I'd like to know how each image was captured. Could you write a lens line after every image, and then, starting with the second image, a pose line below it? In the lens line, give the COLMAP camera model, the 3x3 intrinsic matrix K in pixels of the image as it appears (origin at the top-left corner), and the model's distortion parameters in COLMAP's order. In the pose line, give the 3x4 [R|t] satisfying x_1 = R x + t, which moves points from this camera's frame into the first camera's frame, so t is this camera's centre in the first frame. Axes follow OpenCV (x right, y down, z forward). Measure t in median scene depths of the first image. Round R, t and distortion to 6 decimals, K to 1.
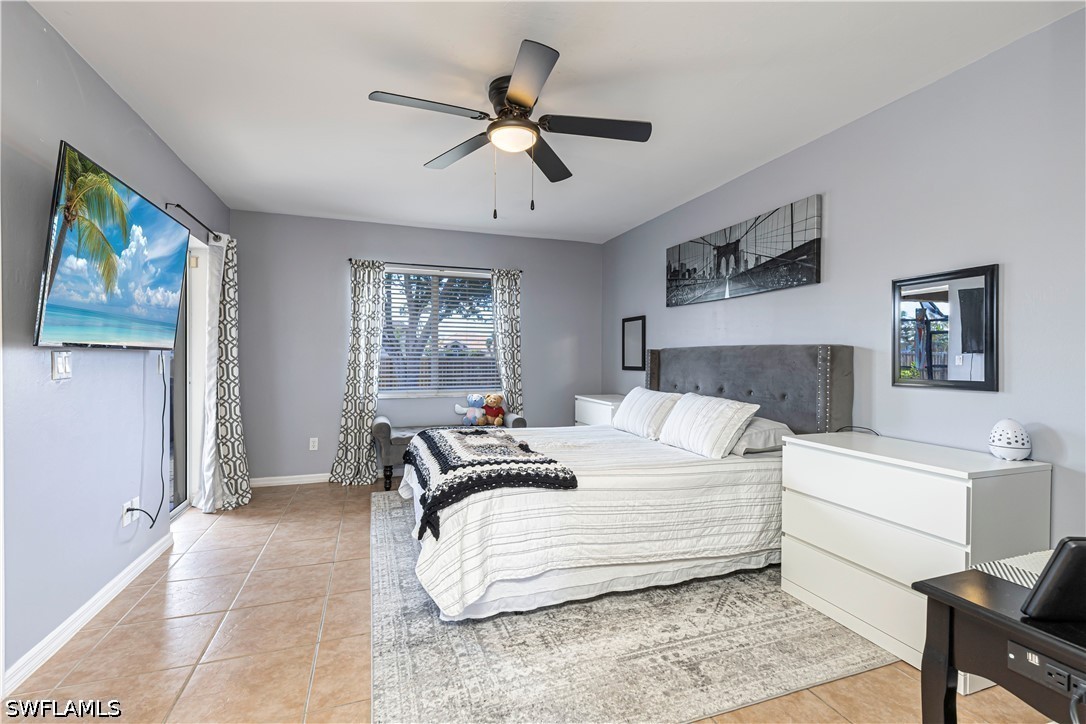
lens RADIAL K [[484.1, 0, 547.2], [0, 484.1, 358.9], [0, 0, 1]] dist [0.008048, -0.001861]
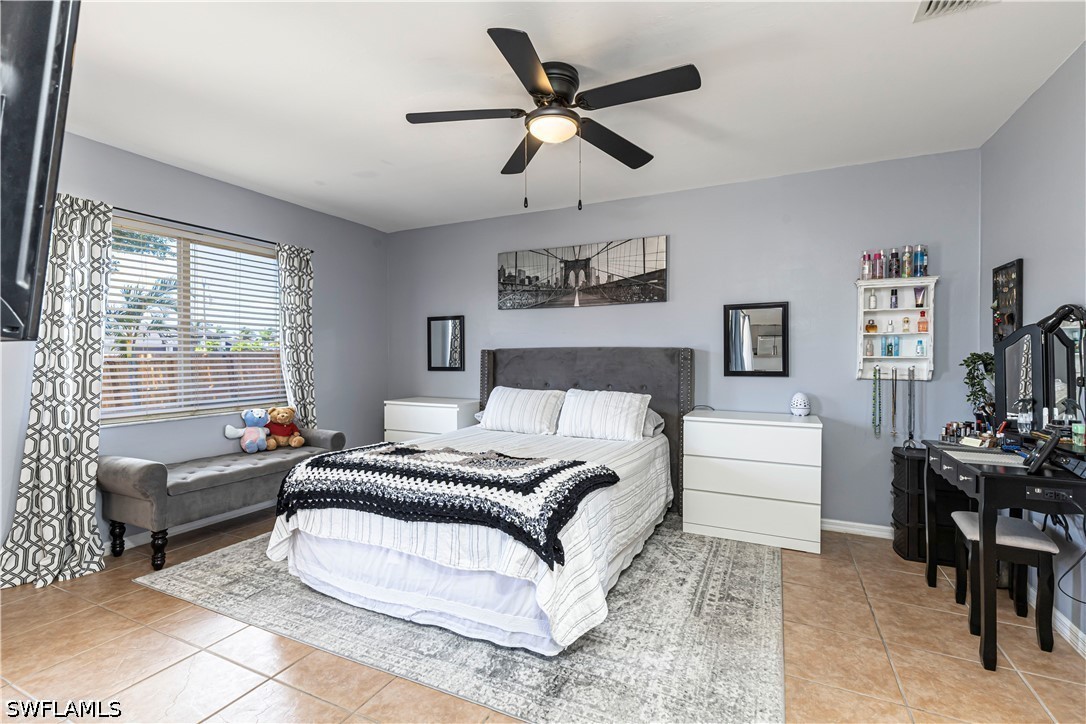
lens RADIAL K [[484.1, 0, 547.7], [0, 484.1, 360.7], [0, 0, 1]] dist [0.008048, -0.001861]
pose [[0.711958, -0.012138, 0.702118, -0.562091], [0.007701, 0.999925, 0.009478, -0.007565], [-0.702180, -0.001341, 0.711998, 0.250286]]
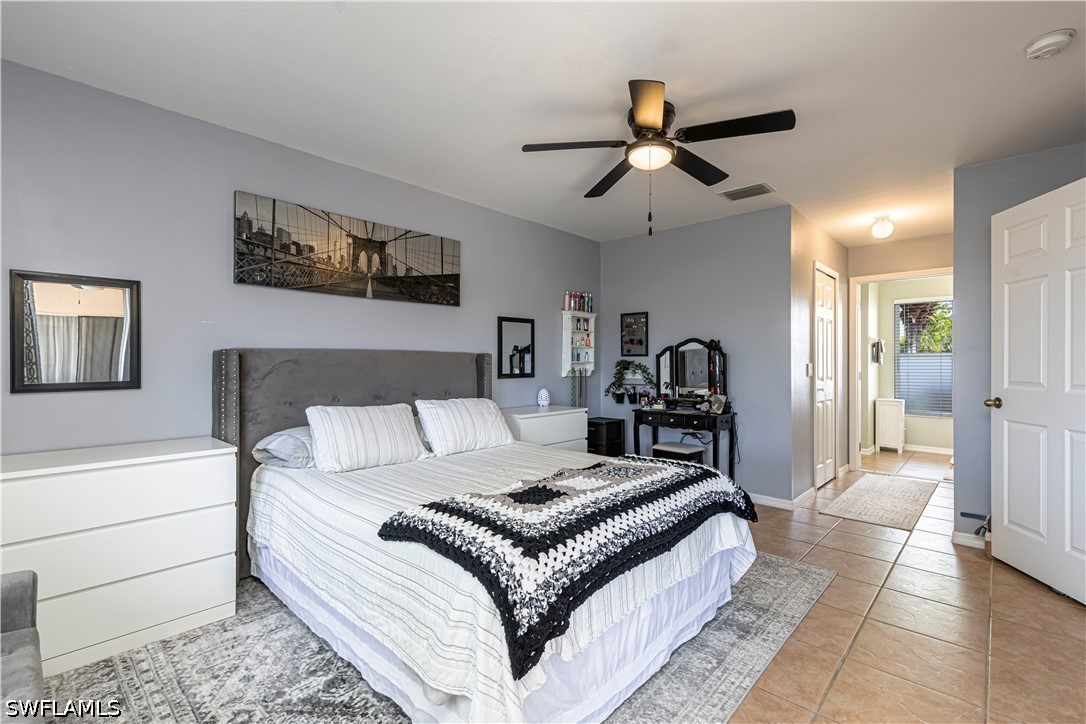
lens RADIAL K [[484.1, 0, 545.5], [0, 484.1, 363.0], [0, 0, 1]] dist [0.008048, -0.001861]
pose [[-0.453451, -0.007709, 0.891248, -0.683663], [-0.000300, 0.999964, 0.008496, -0.010656], [-0.891281, 0.003585, -0.453436, 1.267955]]
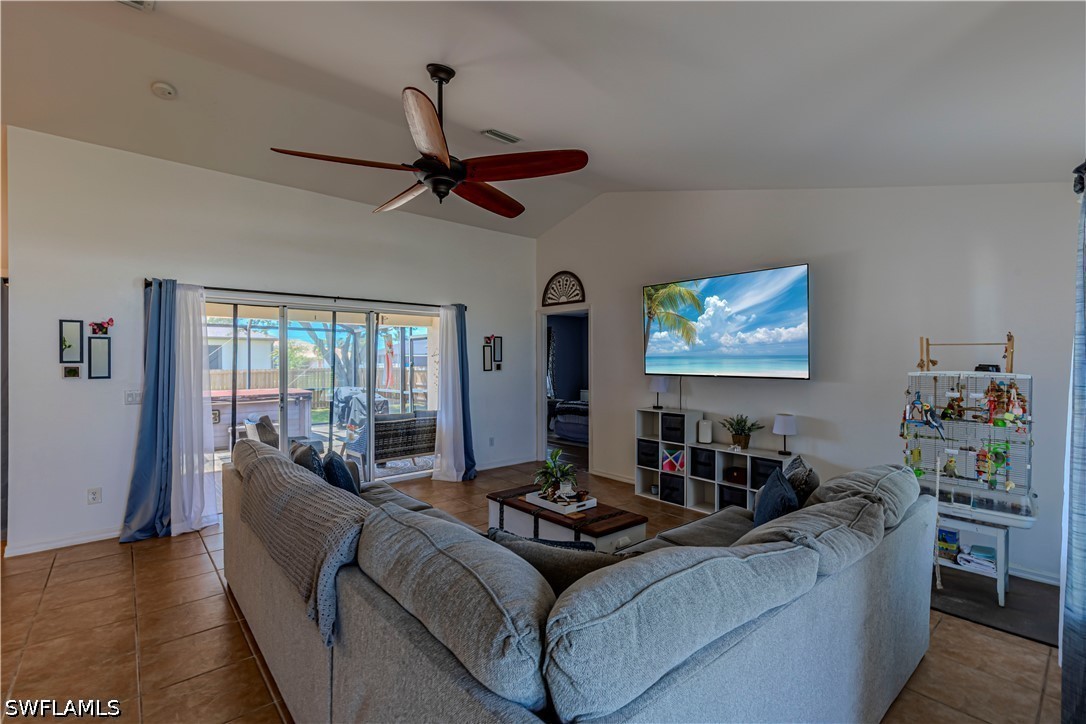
lens RADIAL K [[484.1, 0, 543.8], [0, 484.1, 363.2], [0, 0, 1]] dist [0.008048, -0.001861]
pose [[-0.935611, -0.030183, -0.351740, 0.131162], [-0.028230, 0.999544, -0.010682, -0.024446], [0.351902, -0.000065, -0.936037, 1.648034]]
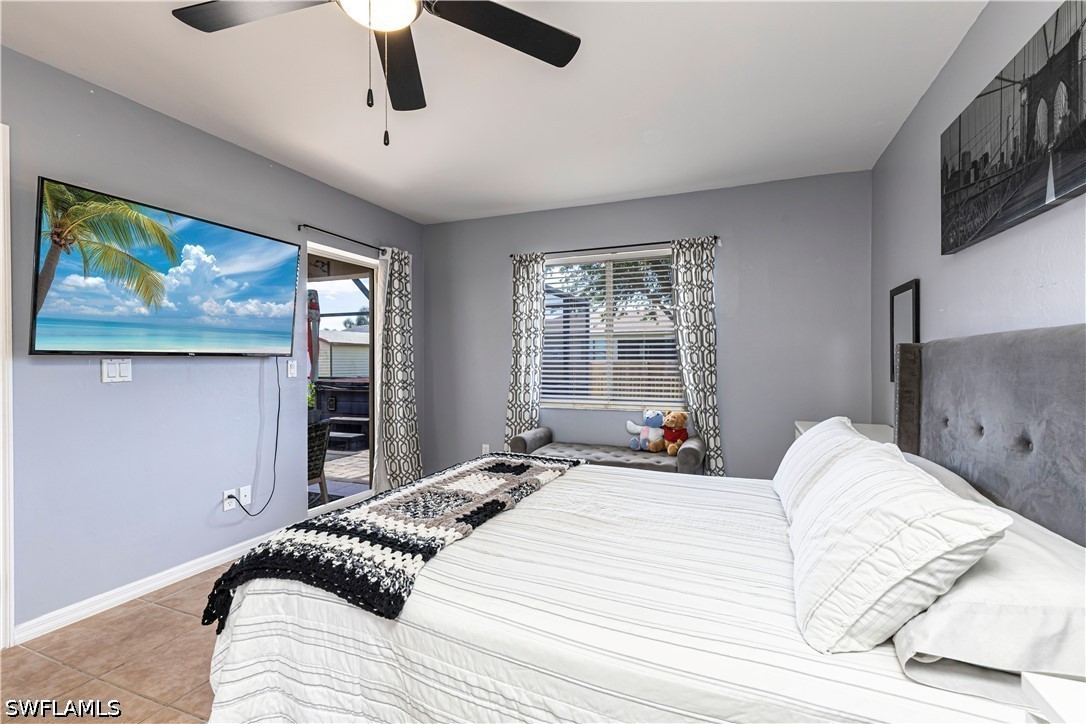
lens RADIAL K [[484.1, 0, 545.5], [0, 484.1, 357.0], [0, 0, 1]] dist [0.008048, -0.001861]
pose [[0.751726, -0.010022, -0.659399, 0.366184], [0.002772, 0.999924, -0.012038, -0.000724], [0.659470, 0.007222, 0.751696, 0.511045]]
